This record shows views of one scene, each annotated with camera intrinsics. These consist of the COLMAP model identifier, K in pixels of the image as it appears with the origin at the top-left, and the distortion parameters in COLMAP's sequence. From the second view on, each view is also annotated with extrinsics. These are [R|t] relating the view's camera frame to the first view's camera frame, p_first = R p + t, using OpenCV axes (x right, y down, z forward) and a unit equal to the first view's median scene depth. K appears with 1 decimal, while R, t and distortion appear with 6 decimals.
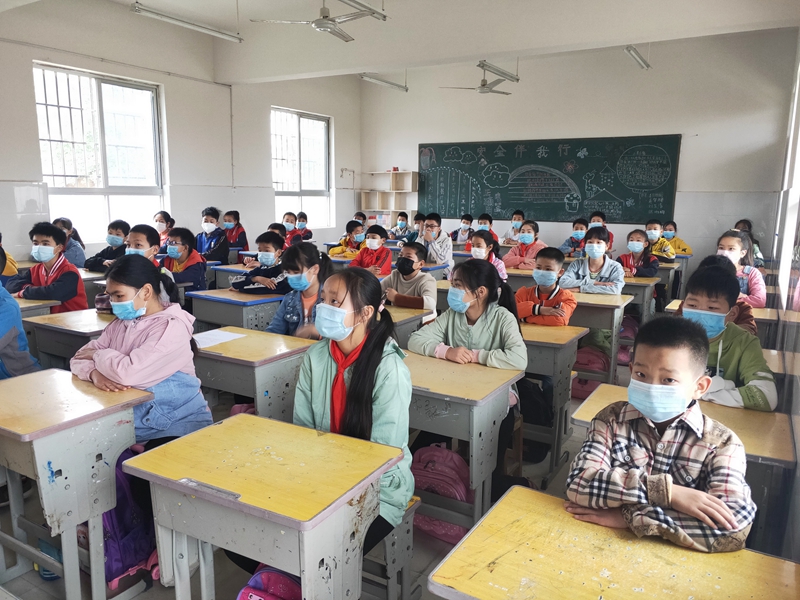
lens RADIAL K [[614.1, 0, 401.2], [0, 614.1, 301.1], [0, 0, 1]] dist [0.014255, -0.010631]
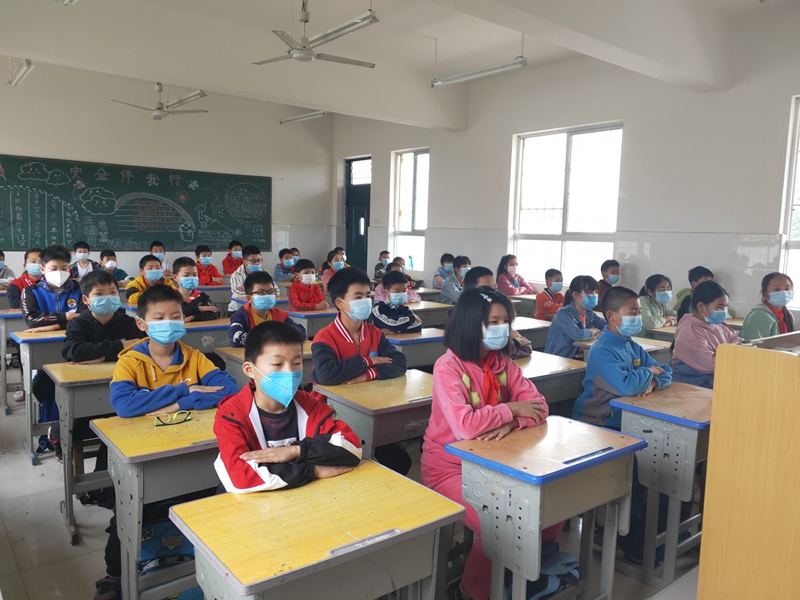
lens RADIAL K [[614.1, 0, 400.8], [0, 614.1, 299.3], [0, 0, 1]] dist [0.014255, -0.010631]
pose [[0.361159, -0.103919, 0.926696, -0.552862], [0.137207, 0.988877, 0.057419, -0.059687], [-0.922355, 0.106412, 0.371401, 0.304520]]
